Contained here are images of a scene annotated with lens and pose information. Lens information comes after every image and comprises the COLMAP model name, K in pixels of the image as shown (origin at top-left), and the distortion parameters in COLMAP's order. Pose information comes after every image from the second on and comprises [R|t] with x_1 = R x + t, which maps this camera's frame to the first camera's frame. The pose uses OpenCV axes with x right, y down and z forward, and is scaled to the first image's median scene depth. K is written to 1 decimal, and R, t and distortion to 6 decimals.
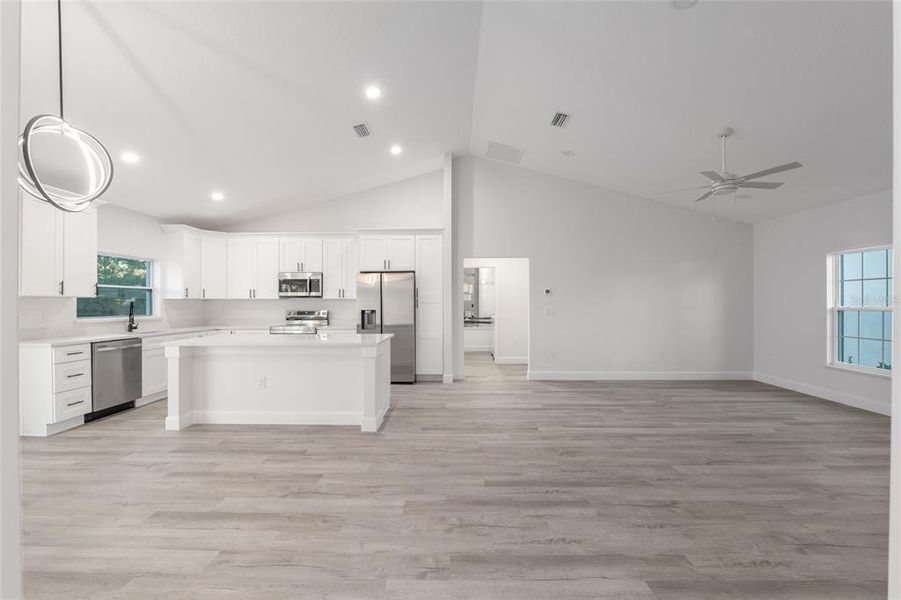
lens RADIAL K [[380.3, 0, 452.8], [0, 380.3, 301.1], [0, 0, 1]] dist [-0.011951, 0.000330]
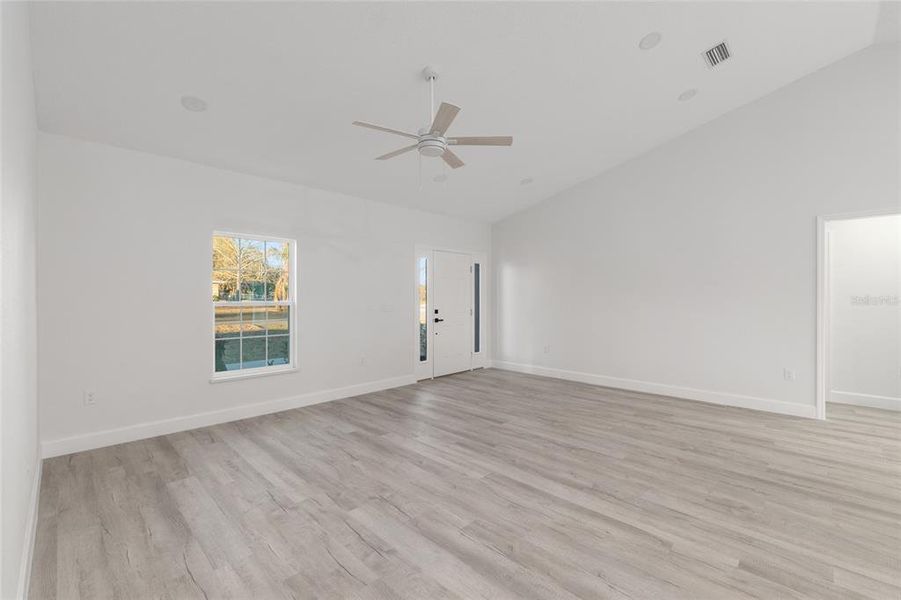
lens RADIAL K [[389.8, 0, 450.3], [0, 389.8, 298.7], [0, 0, 1]] dist [-0.007401, 0.000108]
pose [[-0.717854, -0.002095, 0.696191, 0.144274], [-0.002278, 0.999997, 0.000660, 0.009664], [-0.696190, -0.001112, -0.717856, 1.550591]]
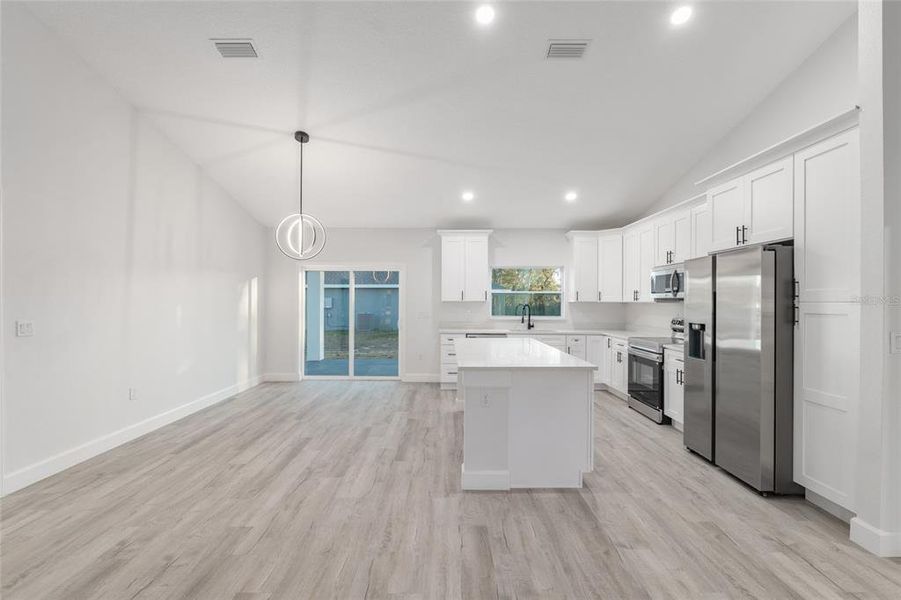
lens RADIAL K [[389.8, 0, 436.8], [0, 389.8, 299.5], [0, 0, 1]] dist [-0.007401, 0.000108]
pose [[-0.010942, -0.002560, -0.999937, 0.510787], [-0.000050, 0.999997, -0.002559, -0.014866], [0.999940, 0.000022, -0.010942, 0.911191]]
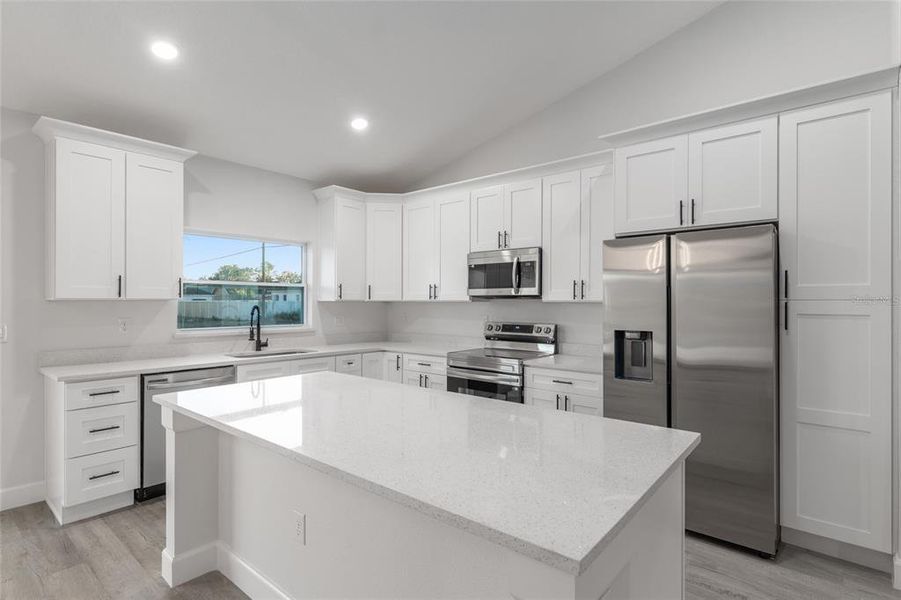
lens RADIAL K [[455.6, 0, 448.9], [0, 455.6, 300.2], [0, 0, 1]] dist [0.004171, -0.001582]
pose [[0.772699, 0.001767, -0.634771, -0.101814], [-0.001800, 0.999998, 0.000593, -0.011884], [0.634771, 0.000684, 0.772700, 0.749504]]
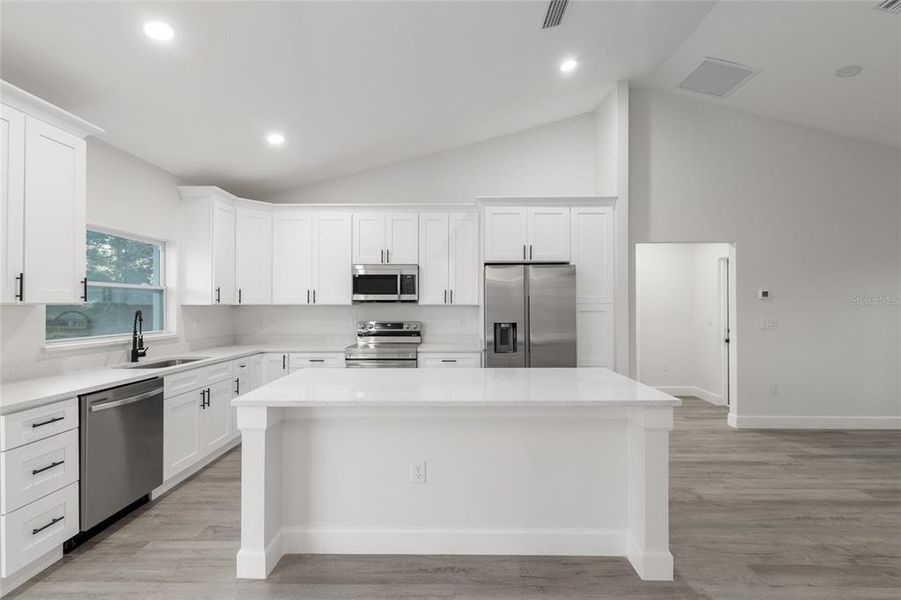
lens RADIAL K [[417.3, 0, 447.5], [0, 417.3, 300.4], [0, 0, 1]] dist [0.001970, -0.000668]
pose [[0.999966, 0.001410, 0.008108, -0.474072], [-0.001365, 0.999984, -0.005576, -0.014533], [-0.008115, 0.005564, 0.999952, 0.436511]]
